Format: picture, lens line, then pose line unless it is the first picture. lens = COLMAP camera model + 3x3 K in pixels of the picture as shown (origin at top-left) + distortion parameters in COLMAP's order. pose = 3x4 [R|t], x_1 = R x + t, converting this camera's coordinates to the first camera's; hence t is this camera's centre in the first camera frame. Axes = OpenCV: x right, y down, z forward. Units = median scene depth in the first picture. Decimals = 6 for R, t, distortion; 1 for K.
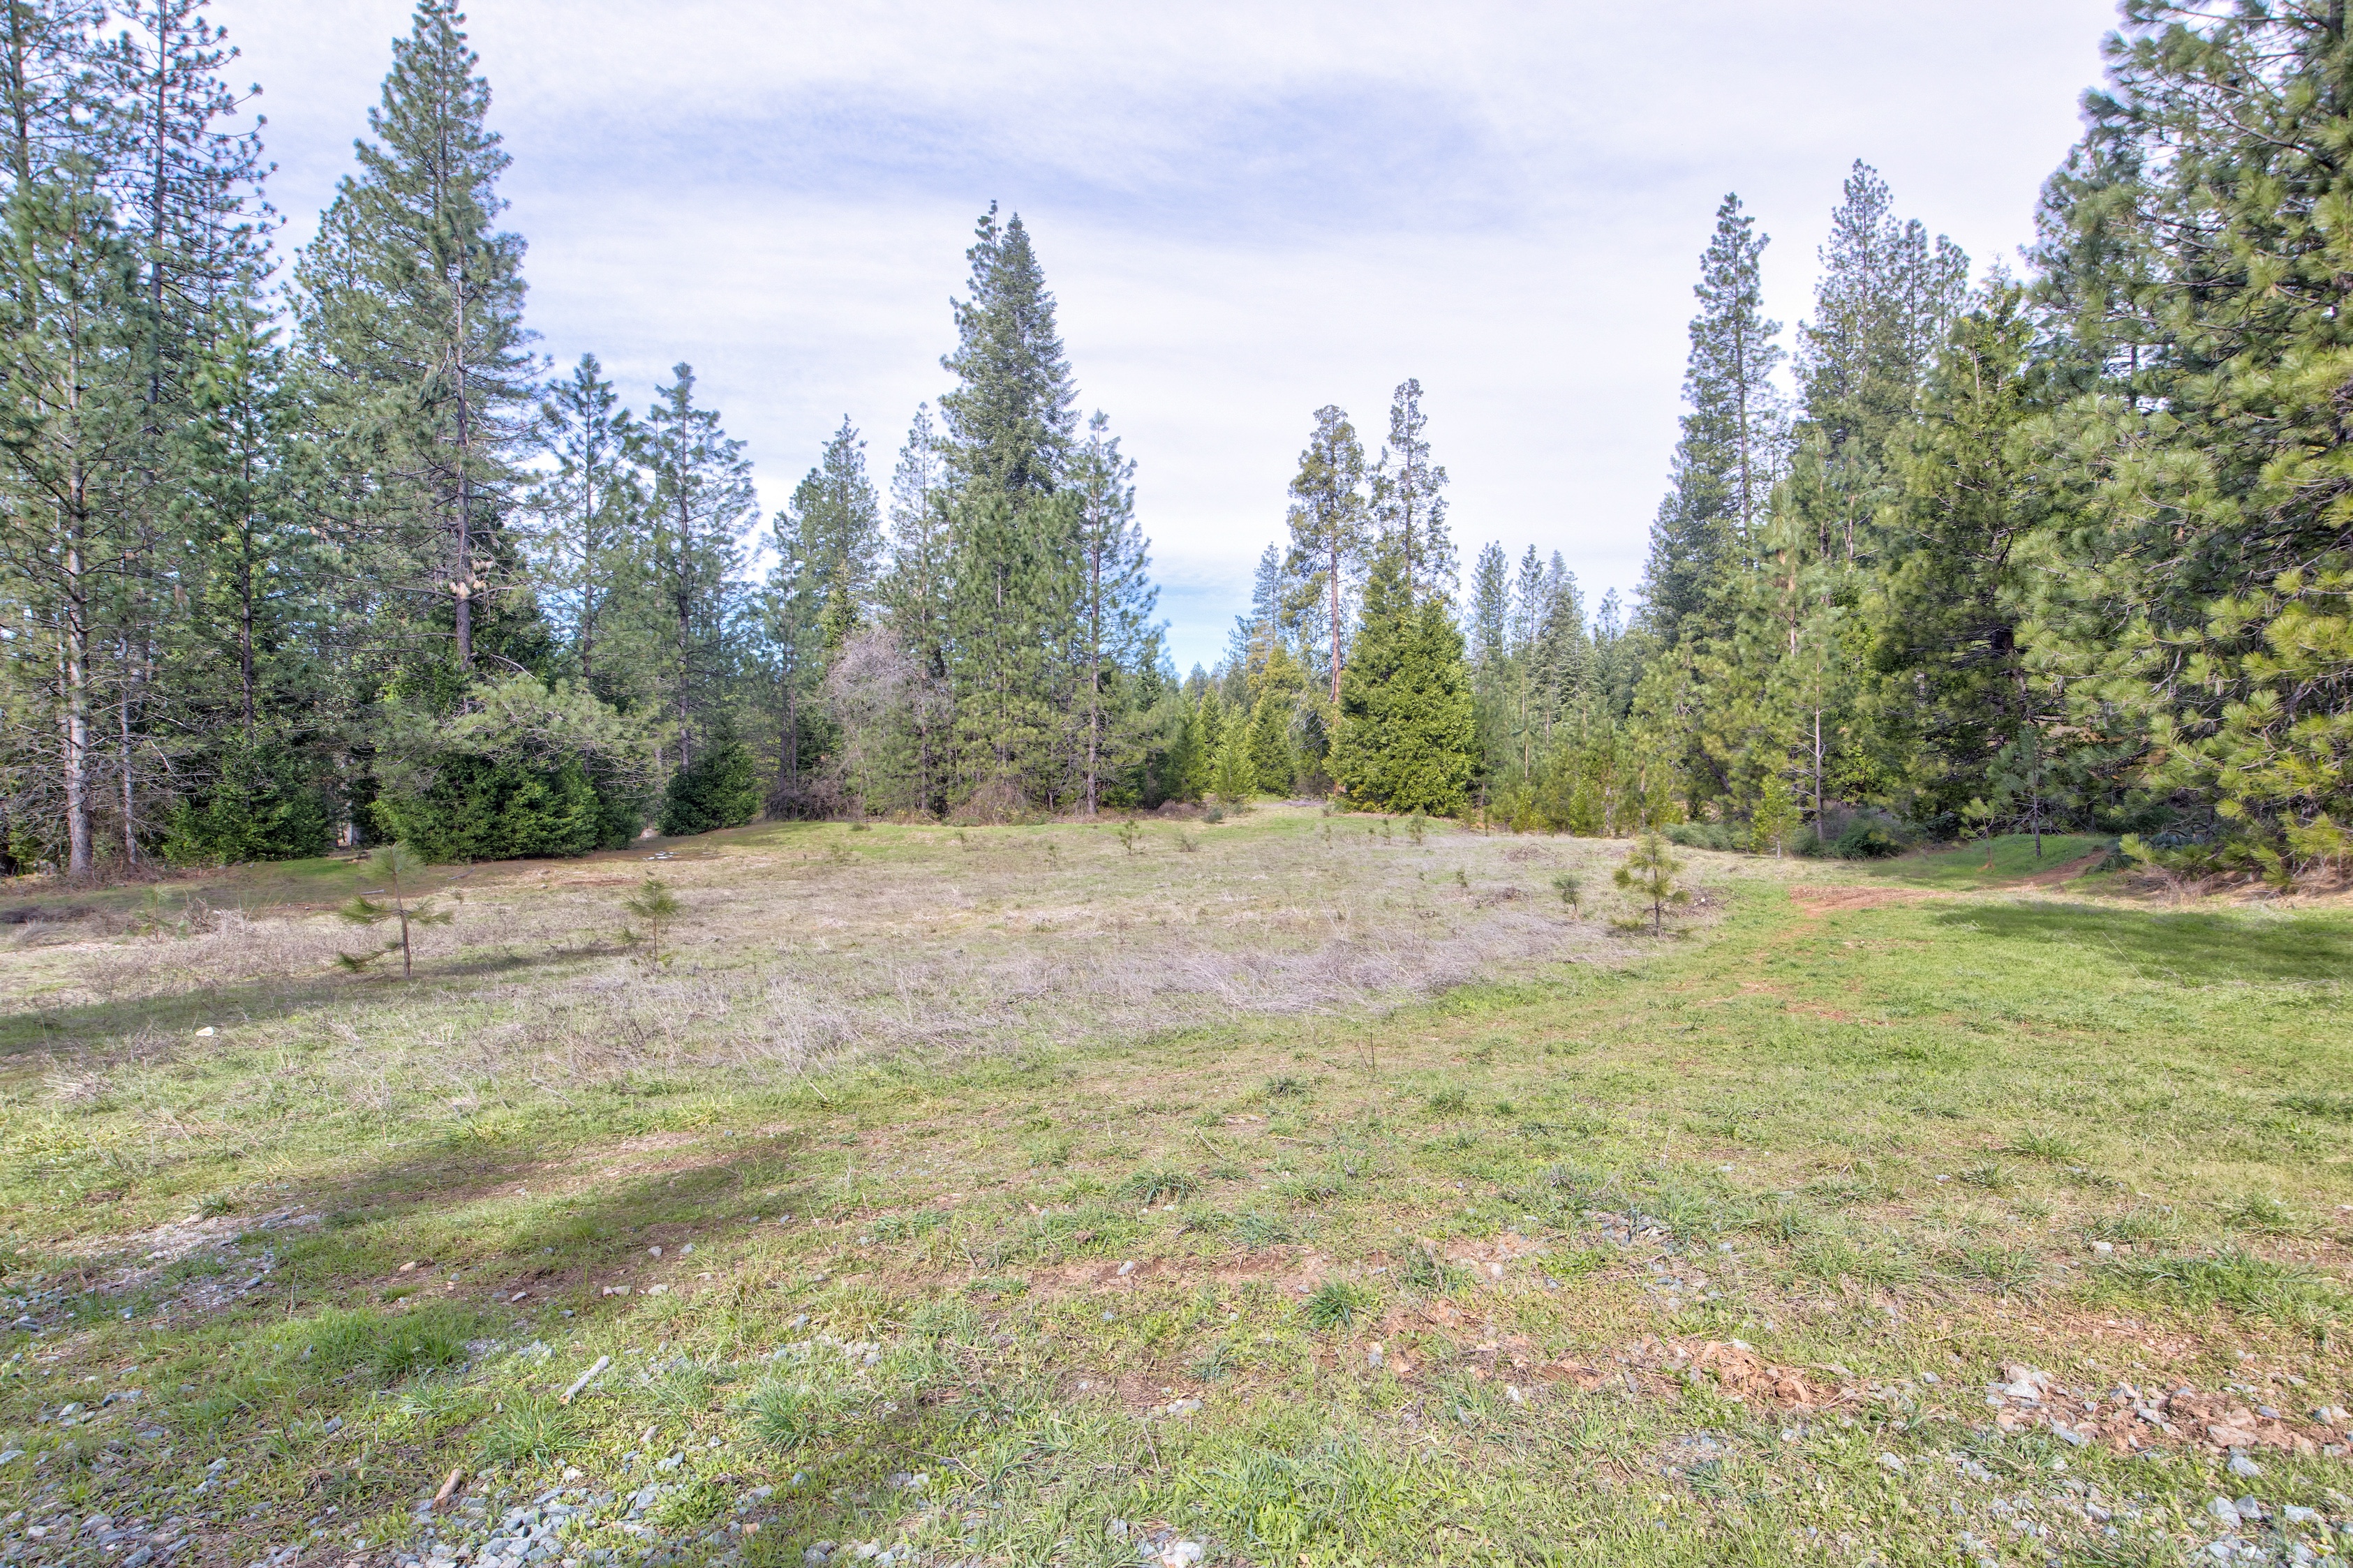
lens RADIAL K [[1174.2, 0, 1179.5], [0, 1174.2, 794.9], [0, 0, 1]] dist [-0.009957, 0.000173]
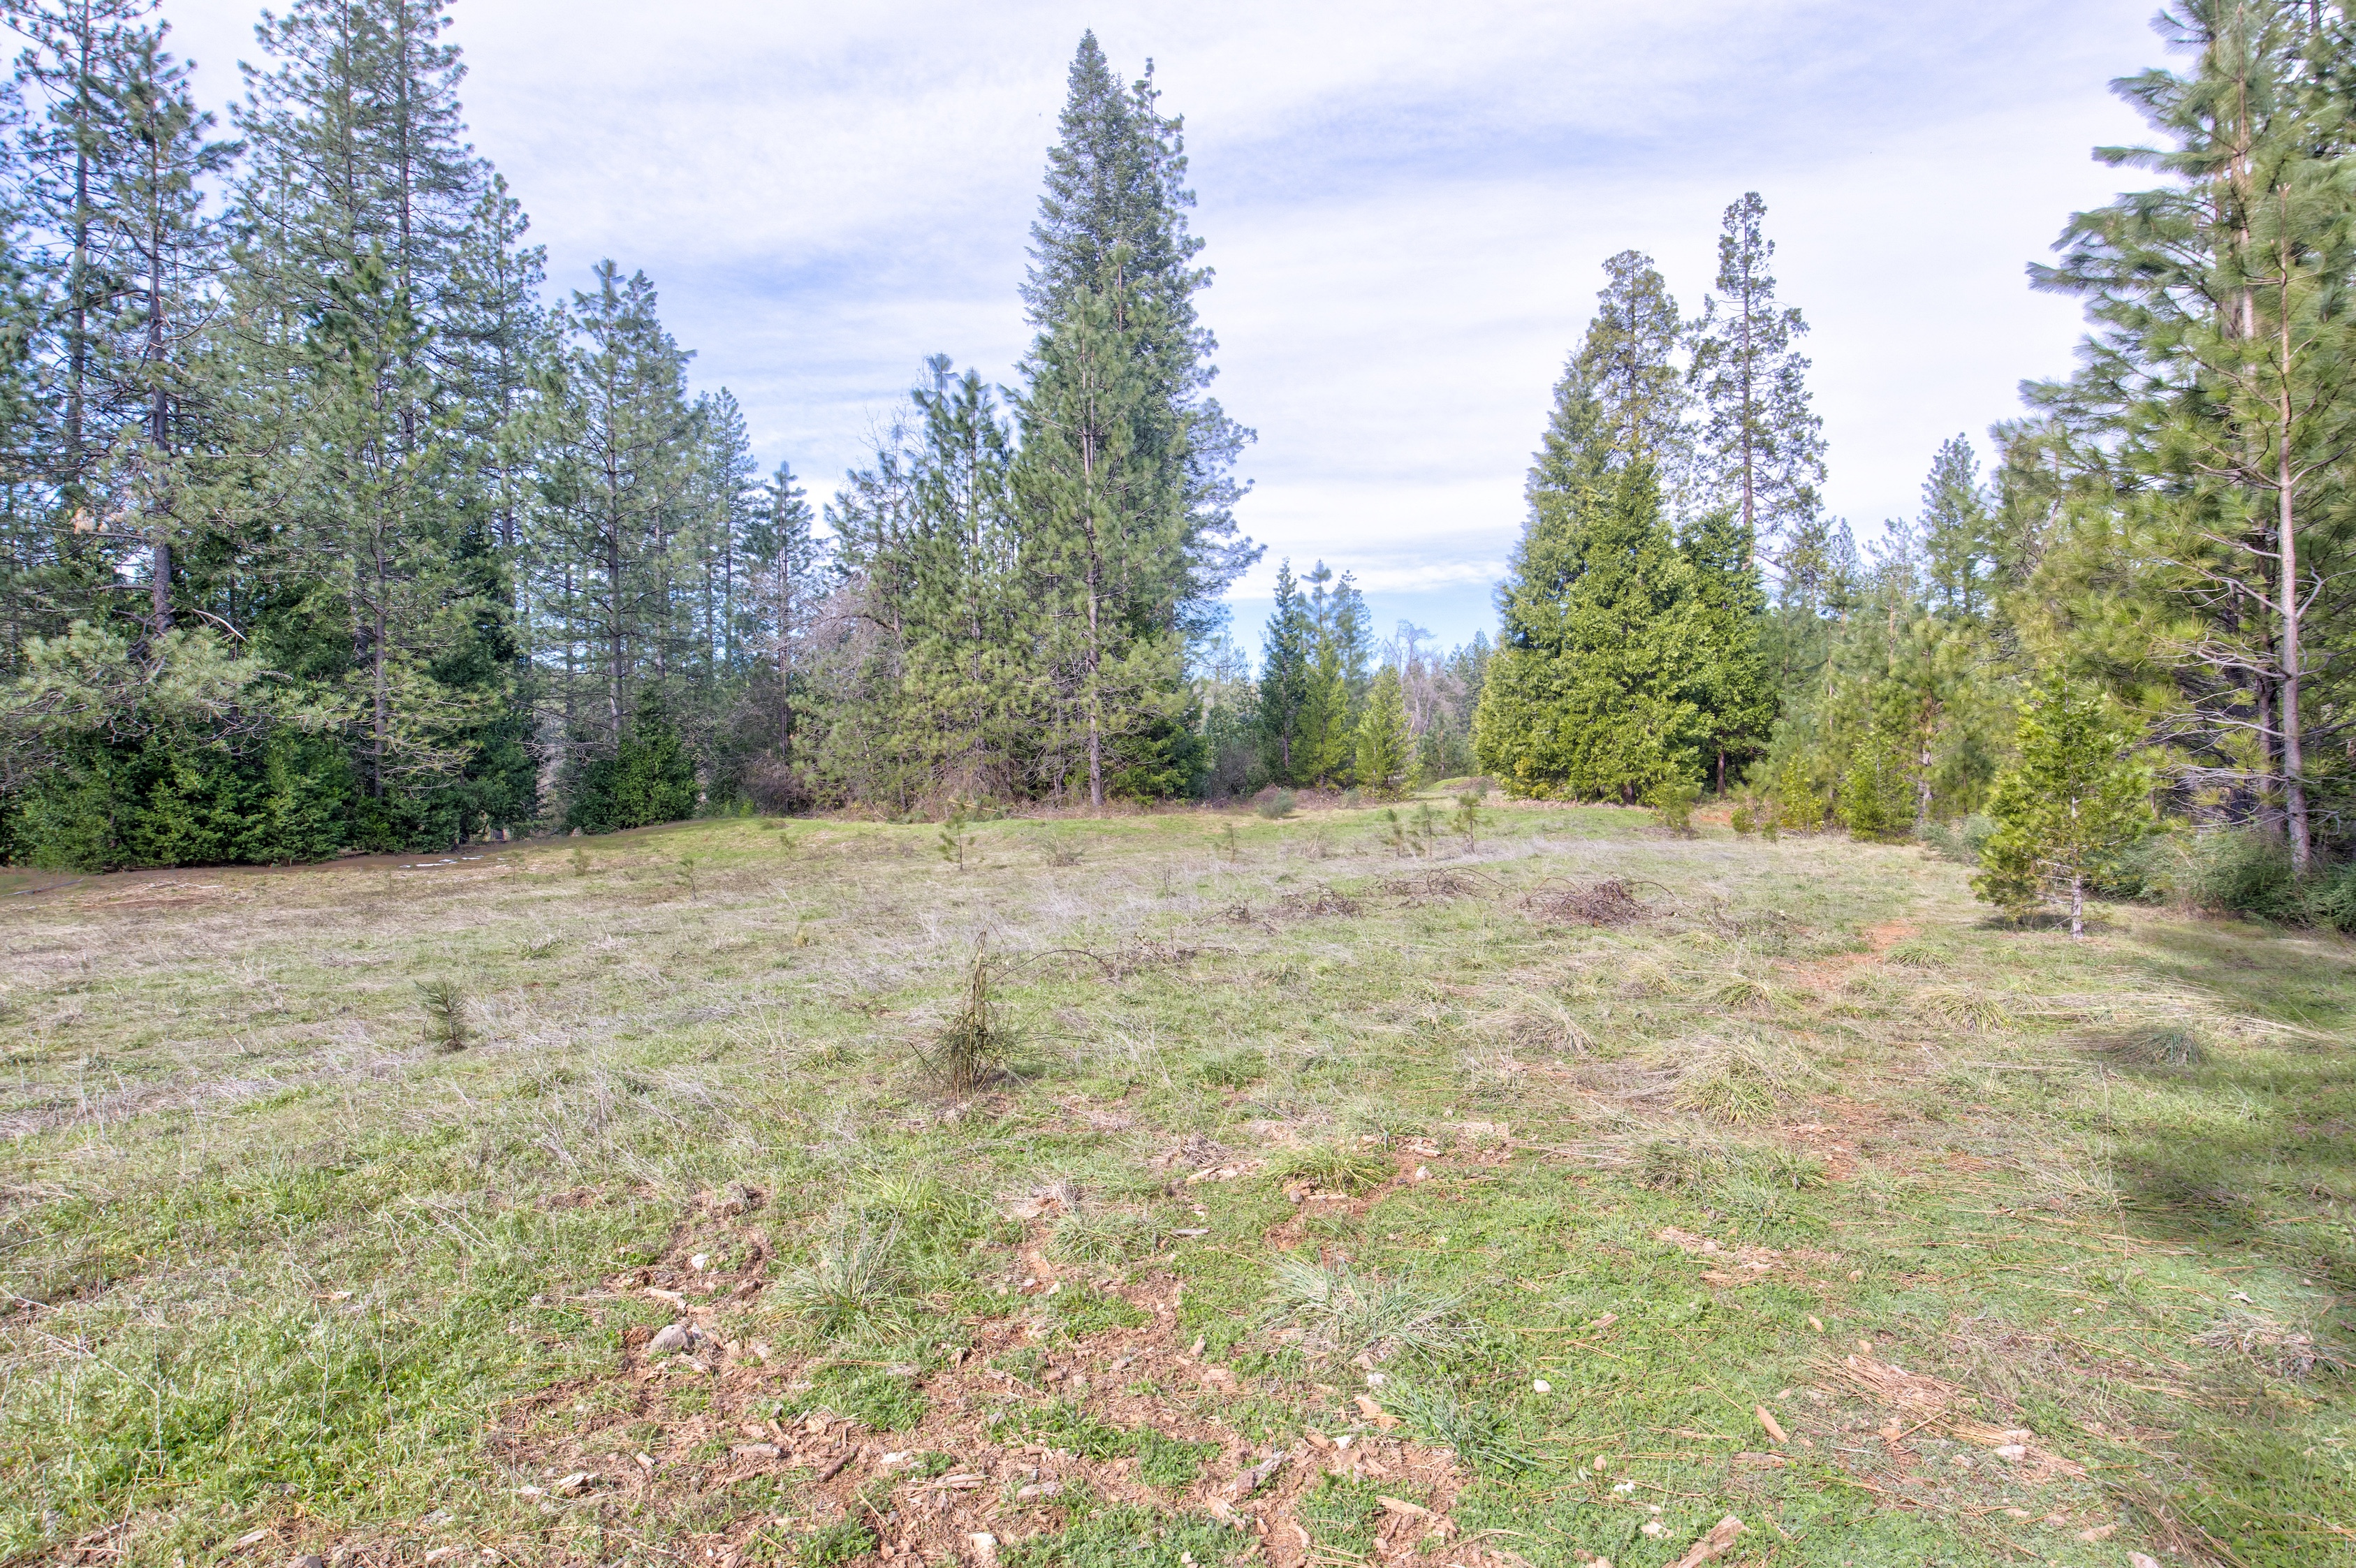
lens RADIAL K [[1175.8, 0, 1170.6], [0, 1175.8, 796.0], [0, 0, 1]] dist [-0.009957, 0.000173]
pose [[0.928013, -0.009814, -0.372418, 0.134284], [0.012202, 0.999917, 0.004058, 0.004739], [0.372347, -0.008310, 0.928056, 0.207139]]
